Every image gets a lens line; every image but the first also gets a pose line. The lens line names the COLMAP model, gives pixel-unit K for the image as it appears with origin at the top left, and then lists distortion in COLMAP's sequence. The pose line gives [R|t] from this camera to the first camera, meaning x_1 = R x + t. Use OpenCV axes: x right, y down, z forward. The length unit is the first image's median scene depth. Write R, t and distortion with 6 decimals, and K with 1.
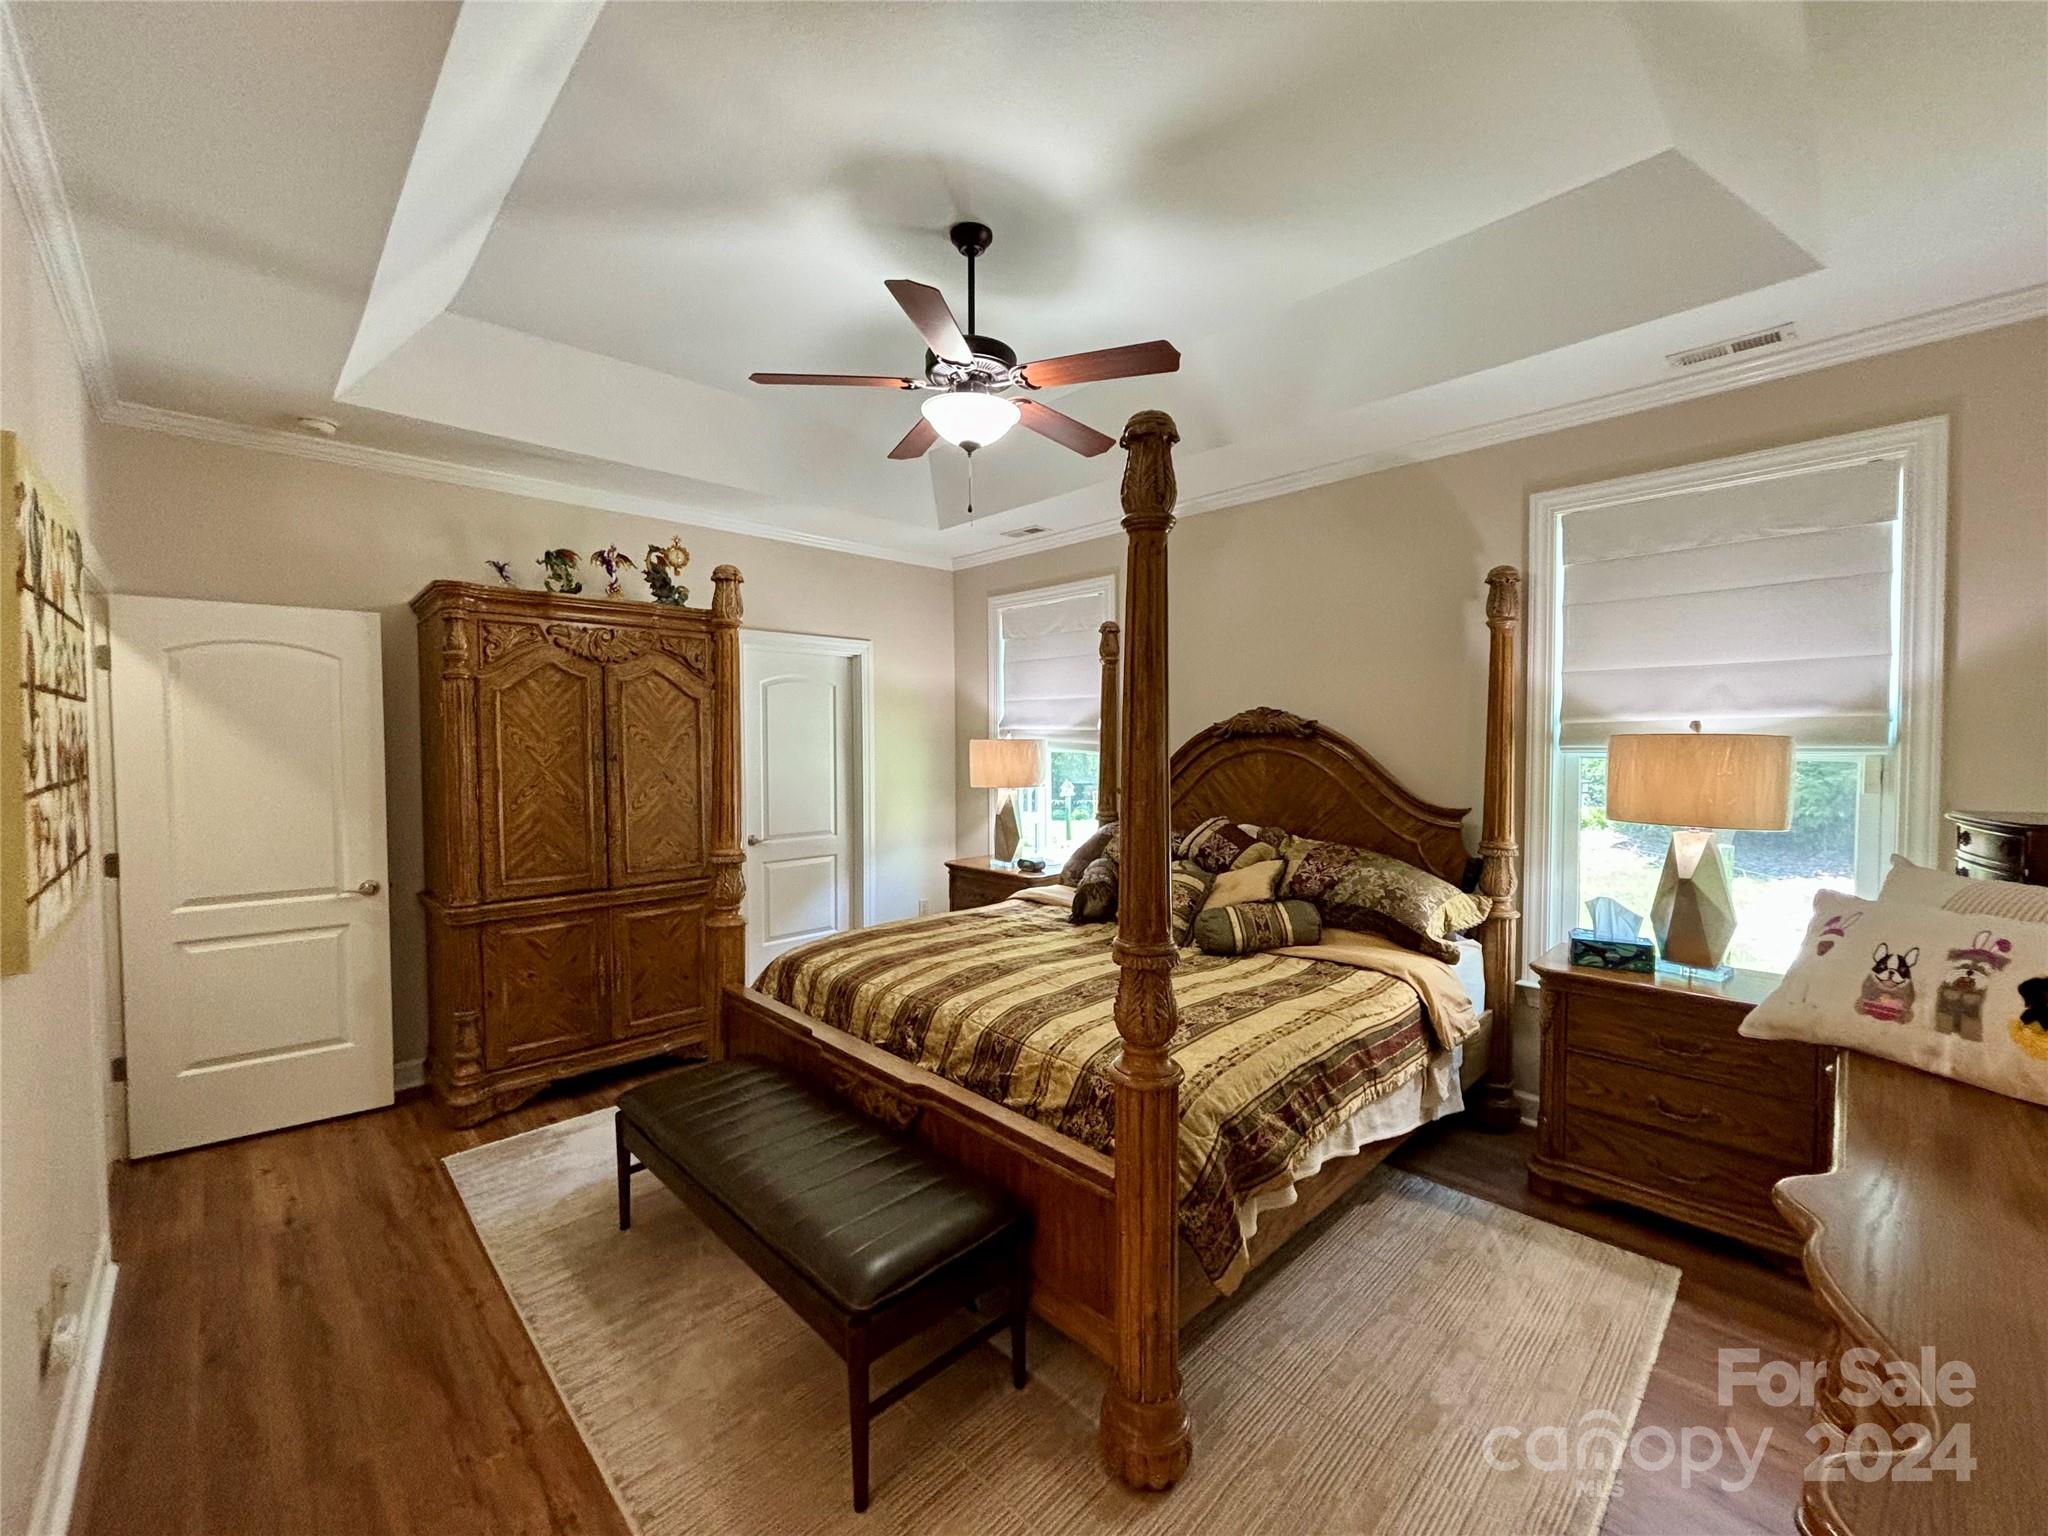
lens RADIAL K [[823.0, 0, 1015.4], [0, 823.0, 766.9], [0, 0, 1]] dist [-0.003508, 0.001350]
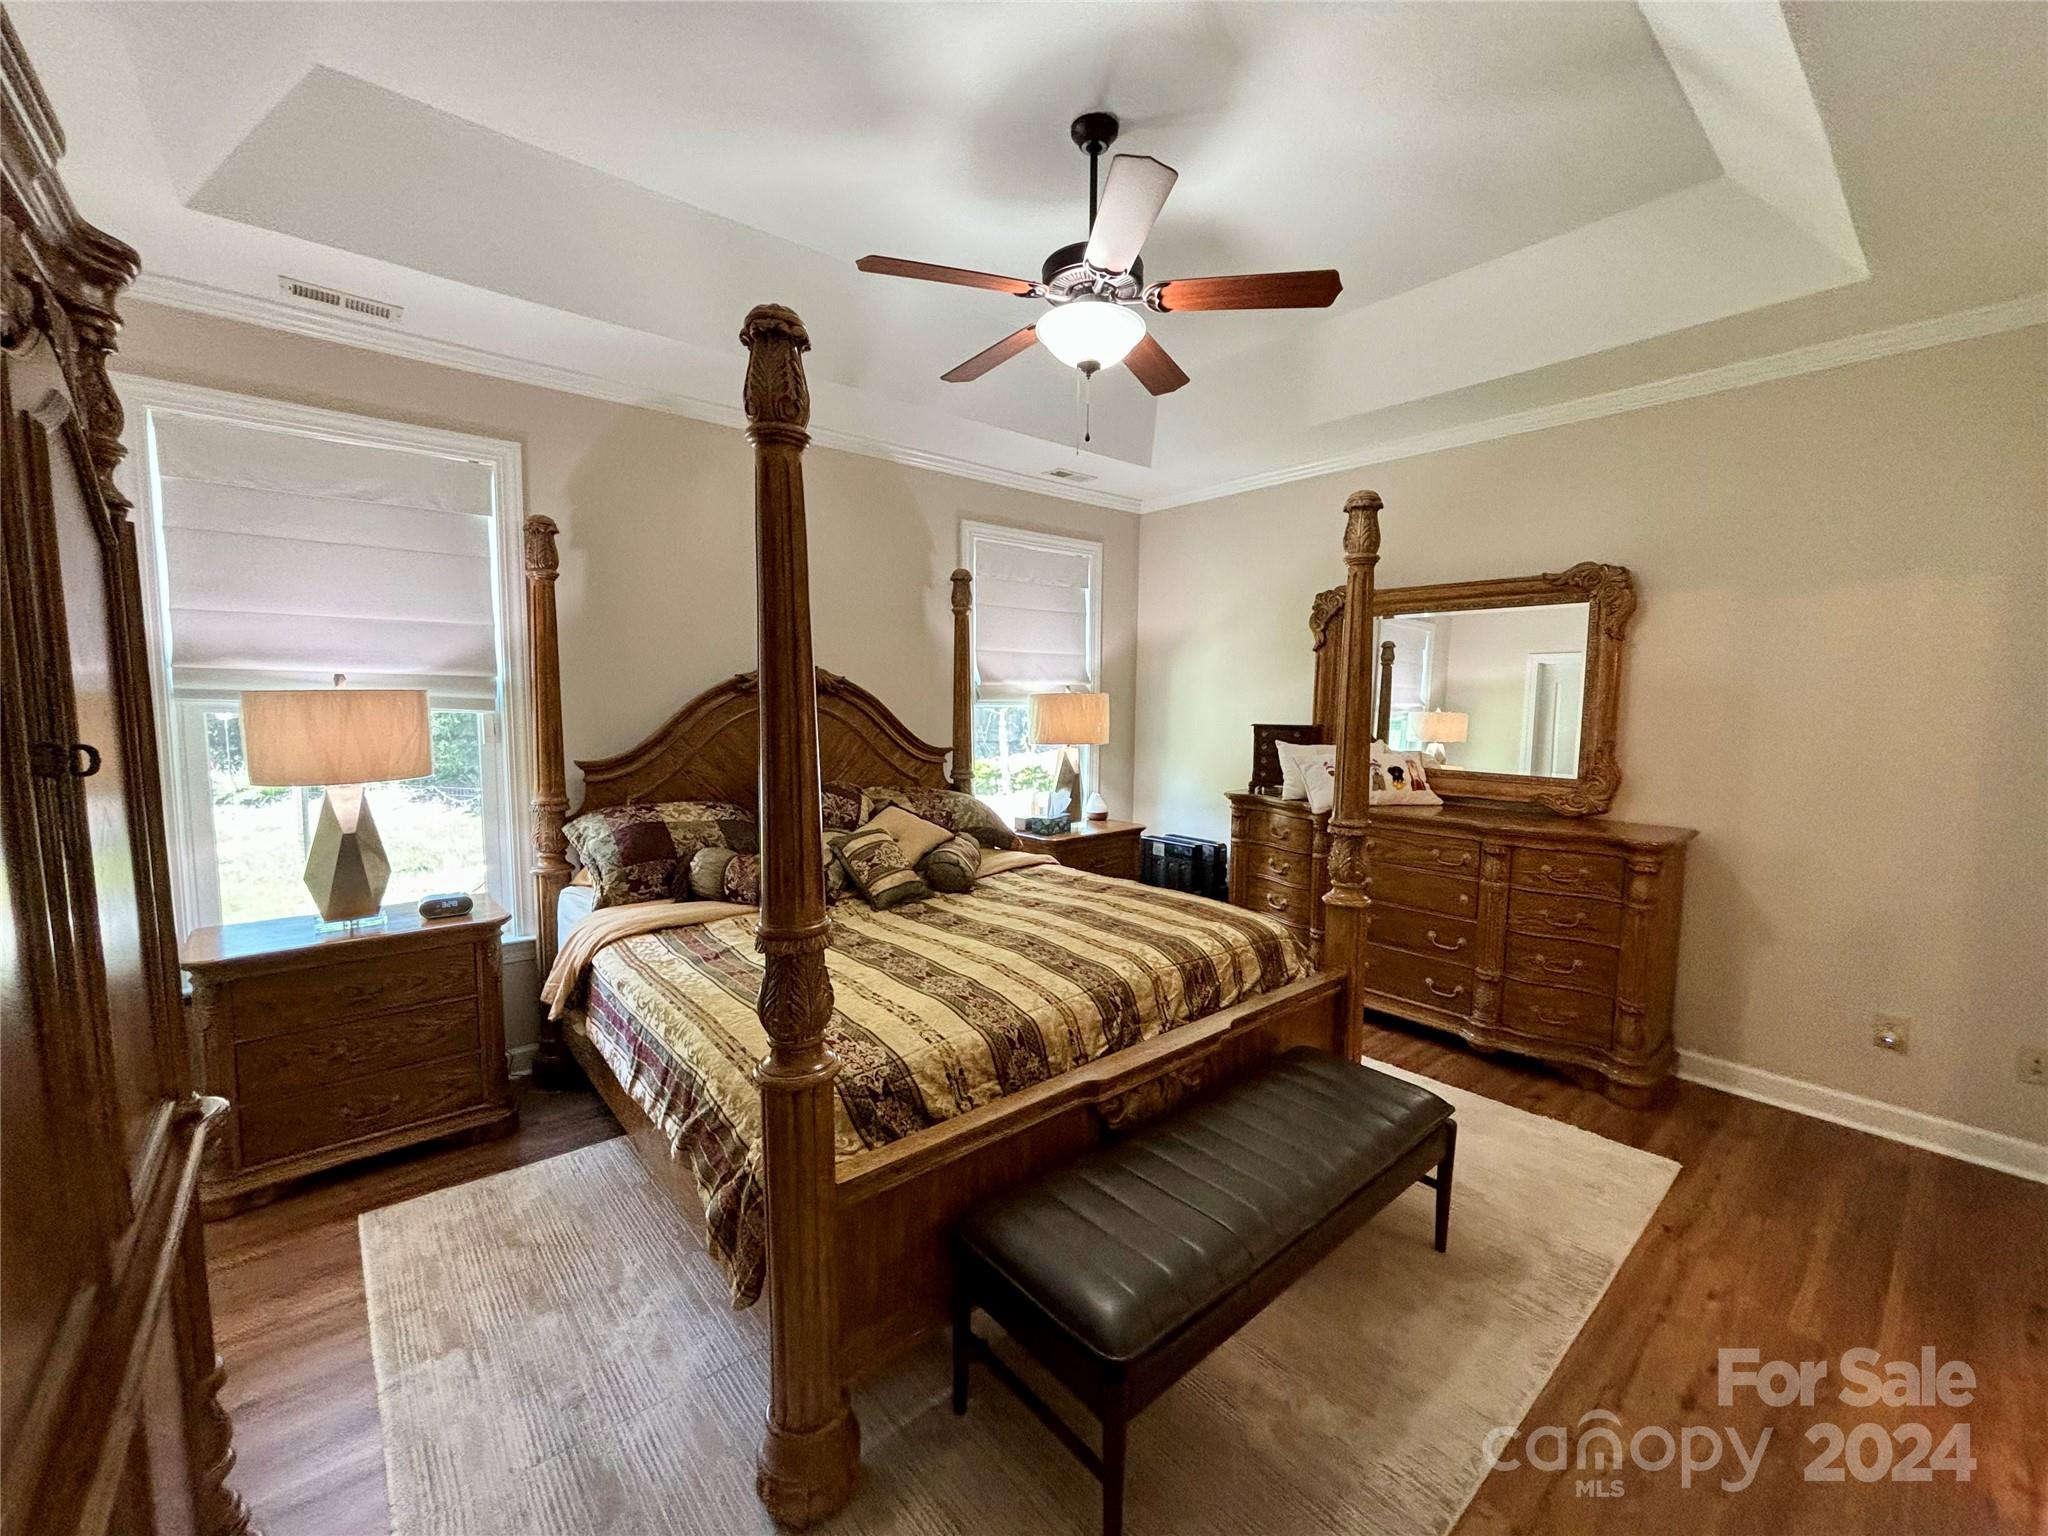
lens RADIAL K [[823.0, 0, 1012.0], [0, 823.0, 772.1], [0, 0, 1]] dist [-0.003508, 0.001350]
pose [[0.066257, -0.088793, 0.993844, -0.698523], [0.026286, 0.995842, 0.087219, -0.021225], [-0.997456, 0.020346, 0.068315, 0.725406]]
